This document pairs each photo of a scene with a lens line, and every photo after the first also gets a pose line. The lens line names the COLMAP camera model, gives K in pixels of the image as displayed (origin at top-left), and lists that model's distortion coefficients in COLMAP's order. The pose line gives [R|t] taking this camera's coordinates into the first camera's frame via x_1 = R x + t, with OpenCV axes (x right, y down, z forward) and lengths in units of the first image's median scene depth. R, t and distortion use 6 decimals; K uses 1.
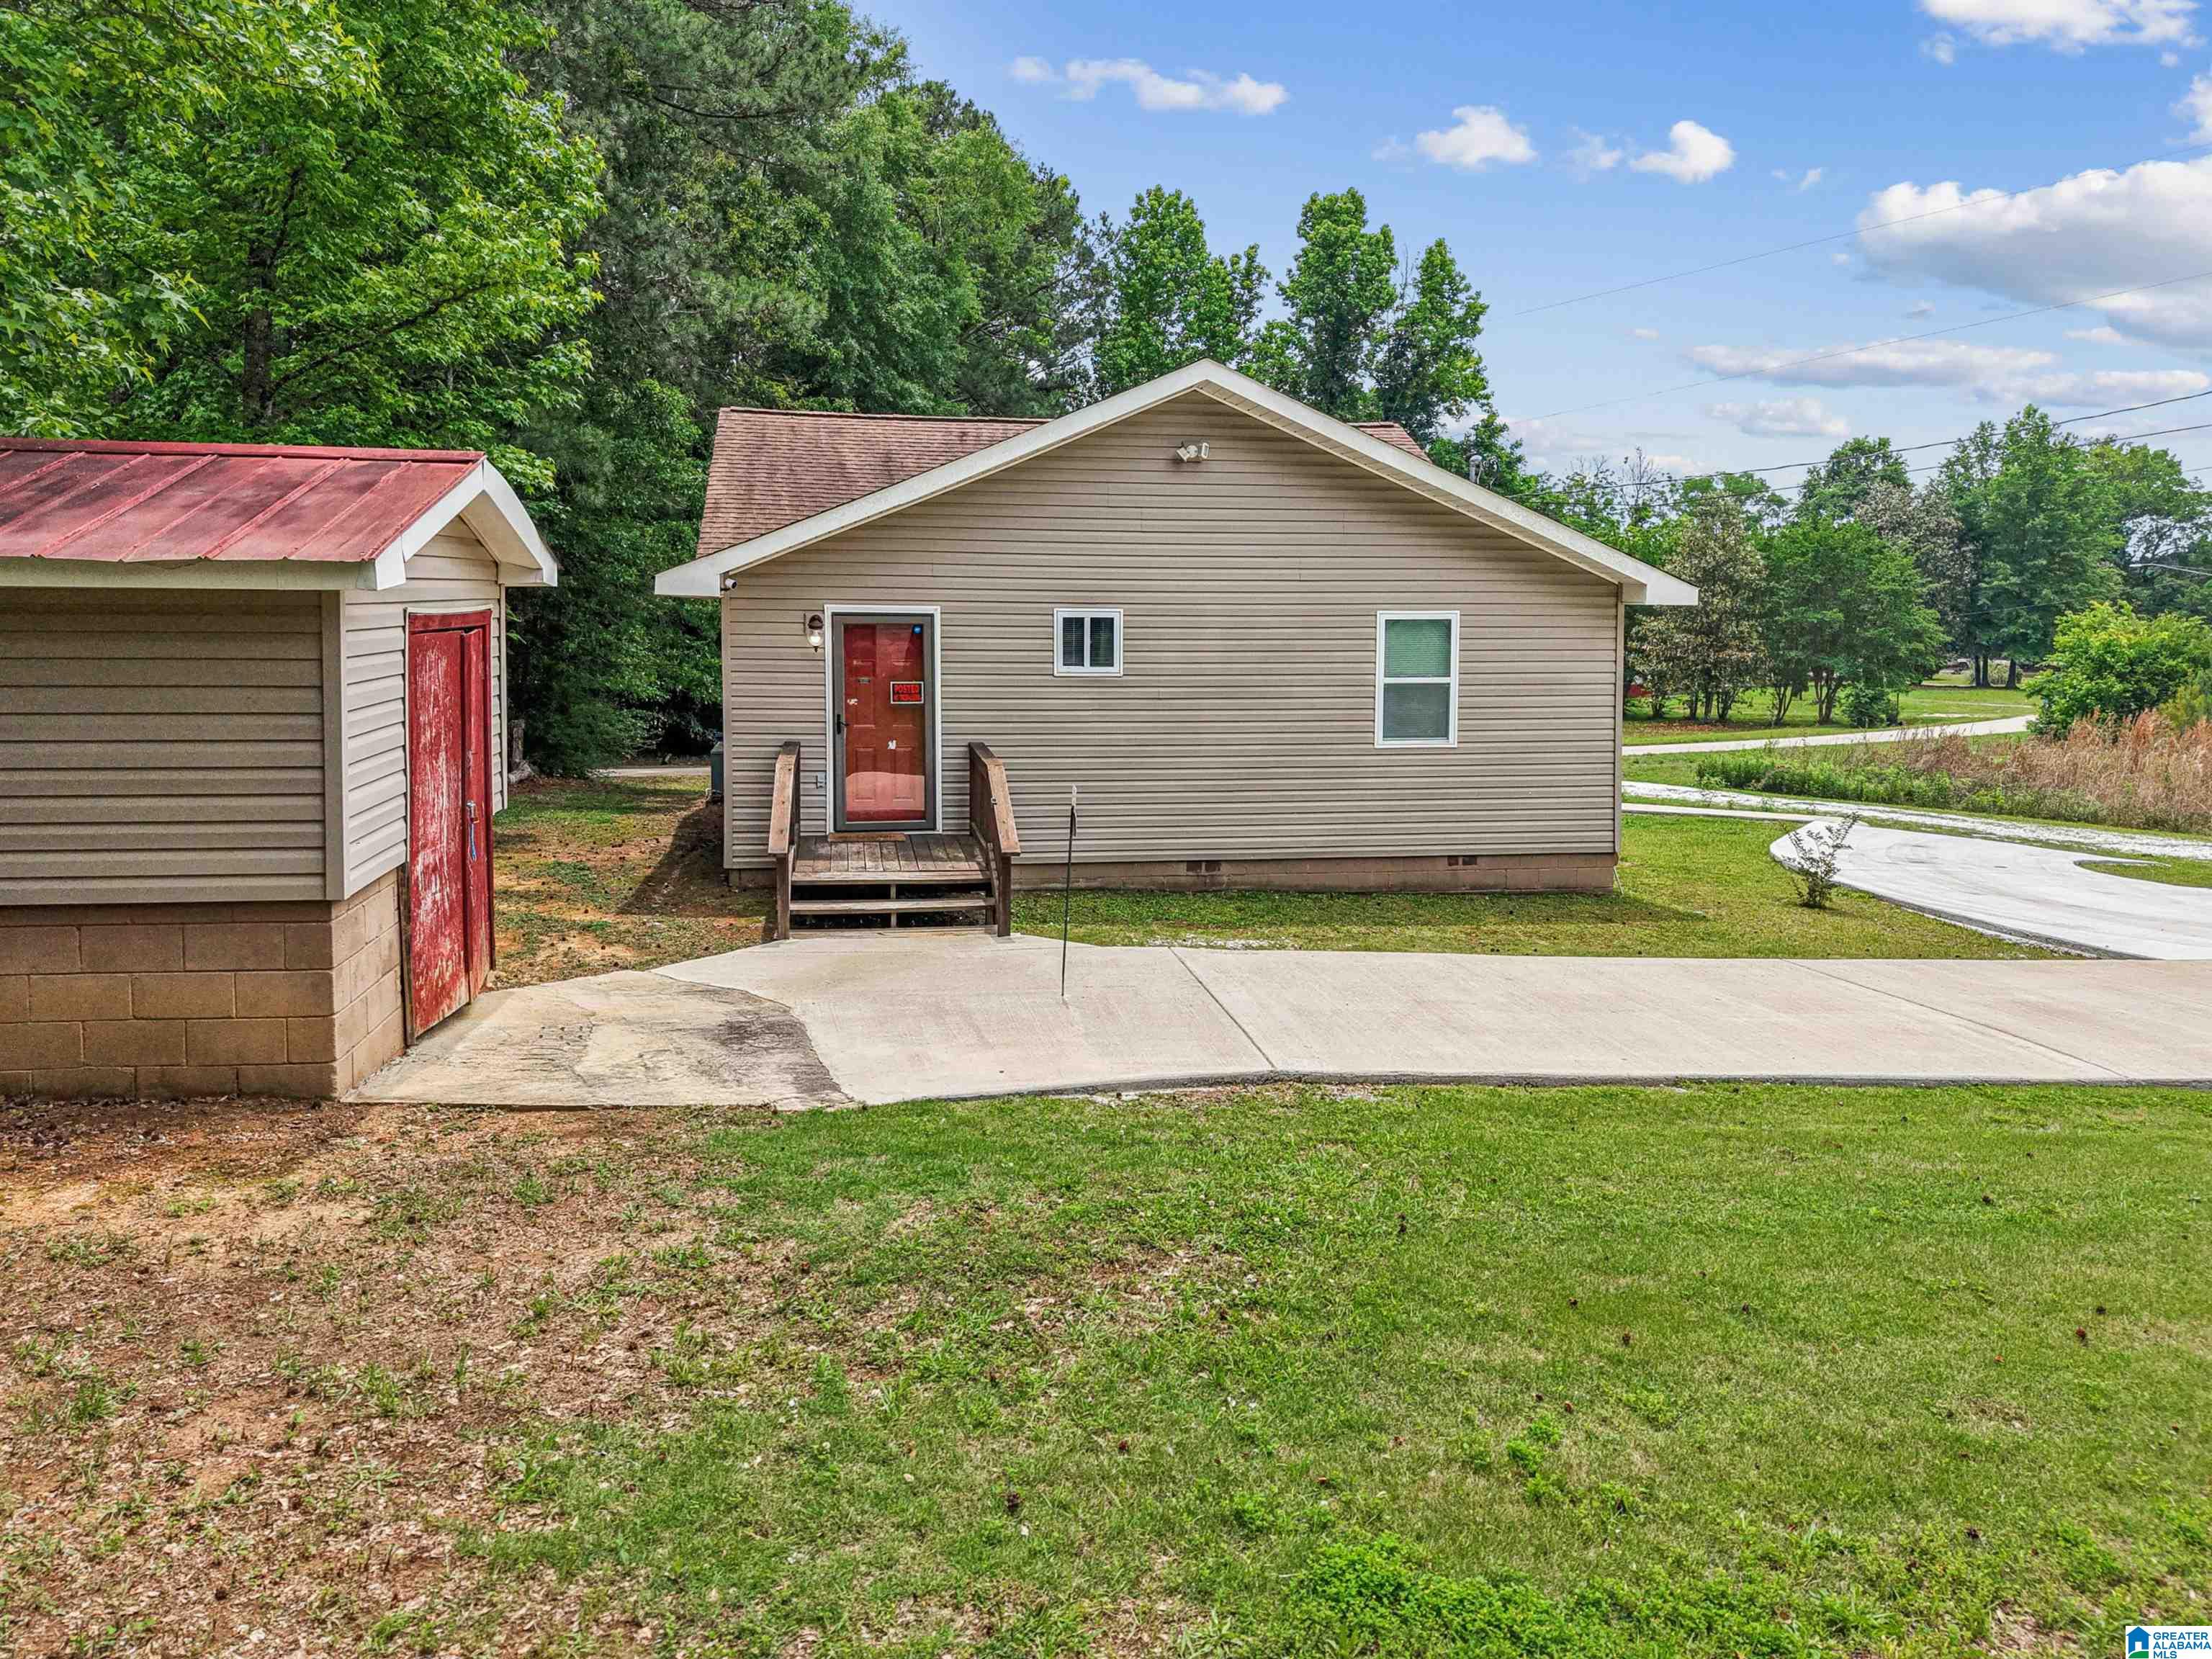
lens RADIAL K [[1560.6, 0, 1106.0], [0, 1560.6, 829.5], [0, 0, 1]] dist [0.059490, -0.039789]
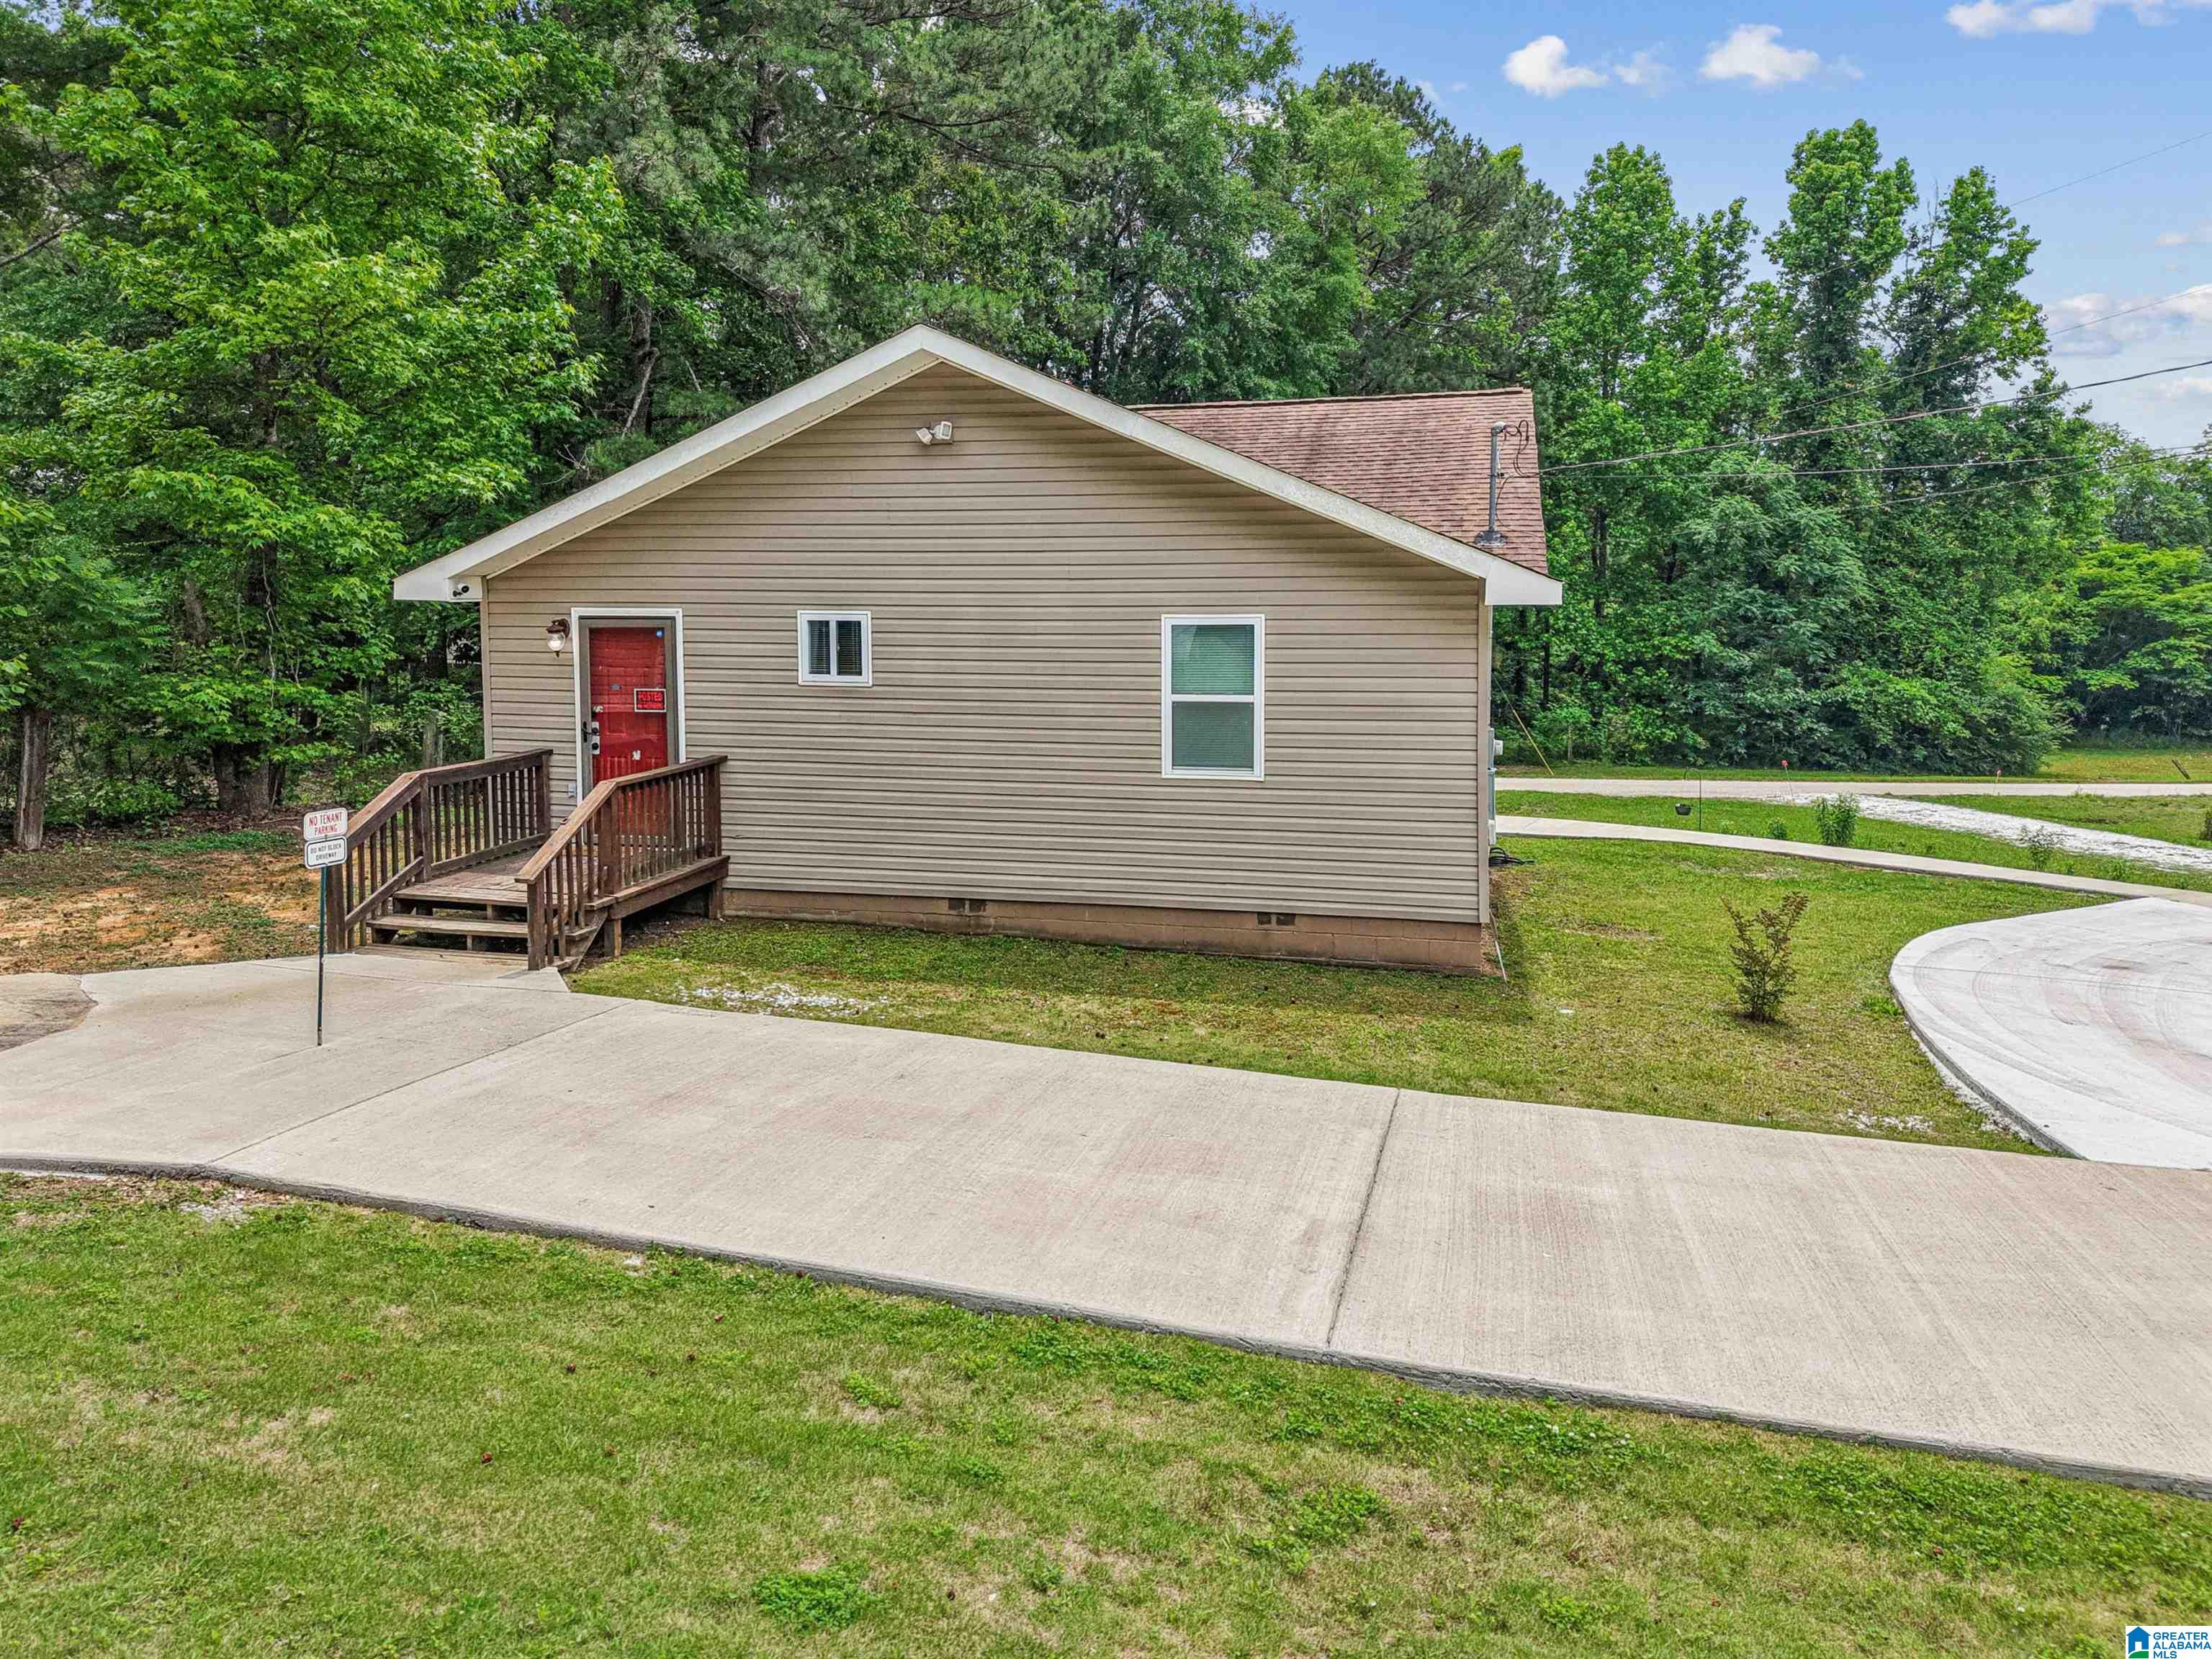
lens RADIAL K [[1560.6, 0, 1106.0], [0, 1560.6, 829.5], [0, 0, 1]] dist [0.059490, -0.039789]
pose [[0.927061, 0.049339, -0.371649, 0.452188], [-0.050695, 0.998695, 0.006128, -0.027812], [0.371467, 0.013160, 0.928353, 0.211509]]
